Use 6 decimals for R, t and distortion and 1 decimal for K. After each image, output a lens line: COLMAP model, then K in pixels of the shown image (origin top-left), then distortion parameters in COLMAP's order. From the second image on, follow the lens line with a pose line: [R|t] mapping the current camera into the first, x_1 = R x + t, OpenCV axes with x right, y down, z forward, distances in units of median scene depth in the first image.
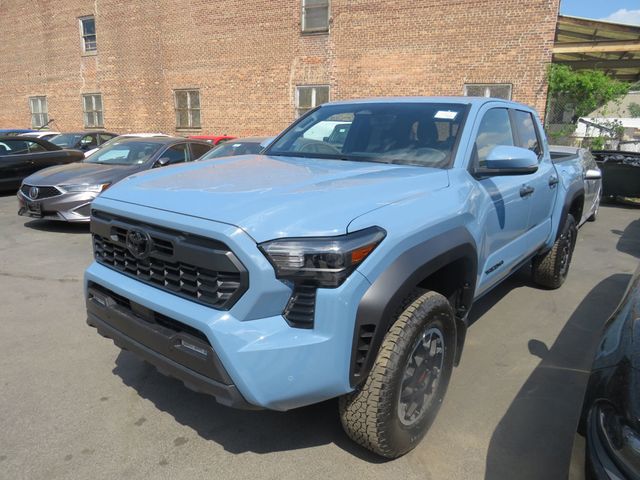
lens RADIAL K [[465.7, 0, 320.0], [0, 465.7, 240.0], [0, 0, 1]] dist [-0.013266, 0.021847]
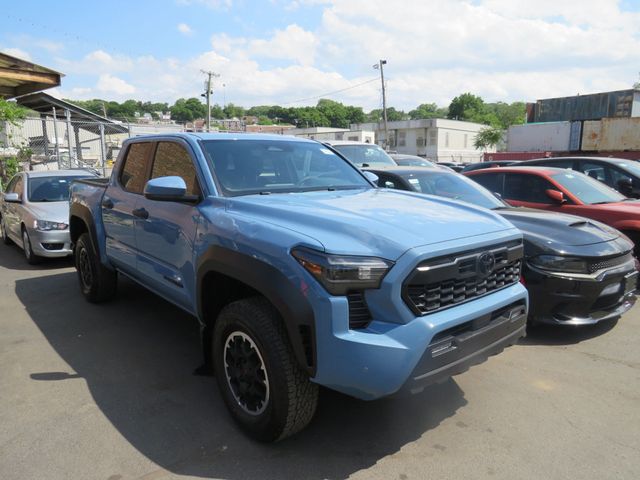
lens RADIAL K [[456.8, 0, 320.0], [0, 456.8, 240.0], [0, 0, 1]] dist [-0.048654, 0.003465]
pose [[0.172228, -0.204622, 0.963570, -0.234583], [0.230134, 0.959476, 0.162618, -0.051170], [-0.957798, 0.193743, 0.212339, 0.169166]]
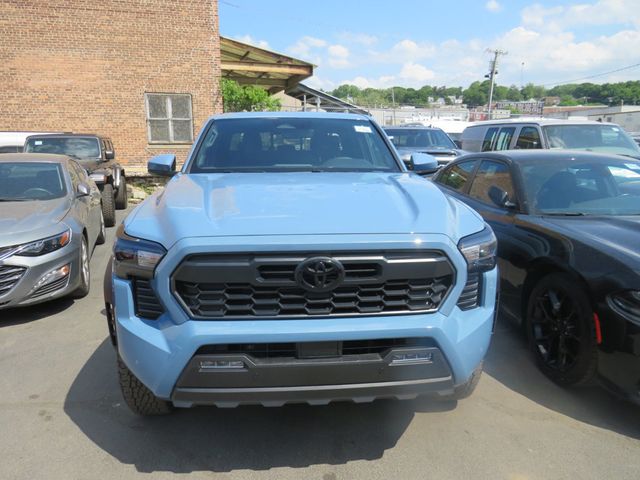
lens RADIAL K [[457.6, 0, 316.4], [0, 457.6, 245.7], [0, 0, 1]] dist [-0.027780, 0.003761]
pose [[0.719772, -0.181041, 0.670188, -0.142513], [0.179348, 0.981117, 0.072417, -0.016731], [-0.670643, 0.068074, 0.738650, 0.050732]]
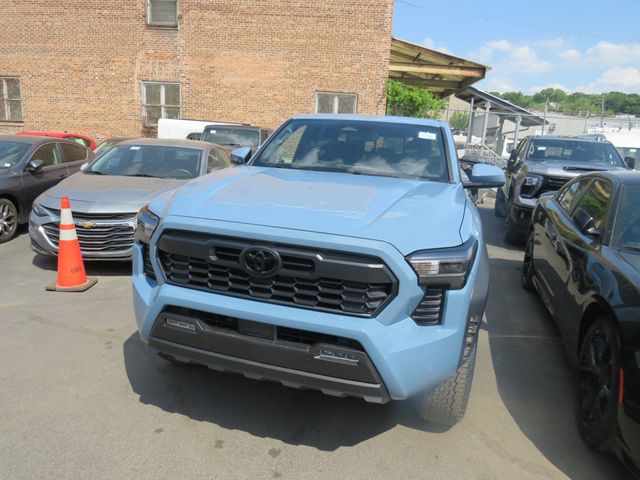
lens RADIAL K [[458.6, 0, 321.0], [0, 458.6, 245.5], [0, 0, 1]] dist [-0.015370, -0.002245]
pose [[0.927921, -0.058123, 0.368218, -0.091948], [0.051508, 0.998286, 0.027777, -0.007305], [-0.369201, -0.006809, 0.929324, 0.005045]]
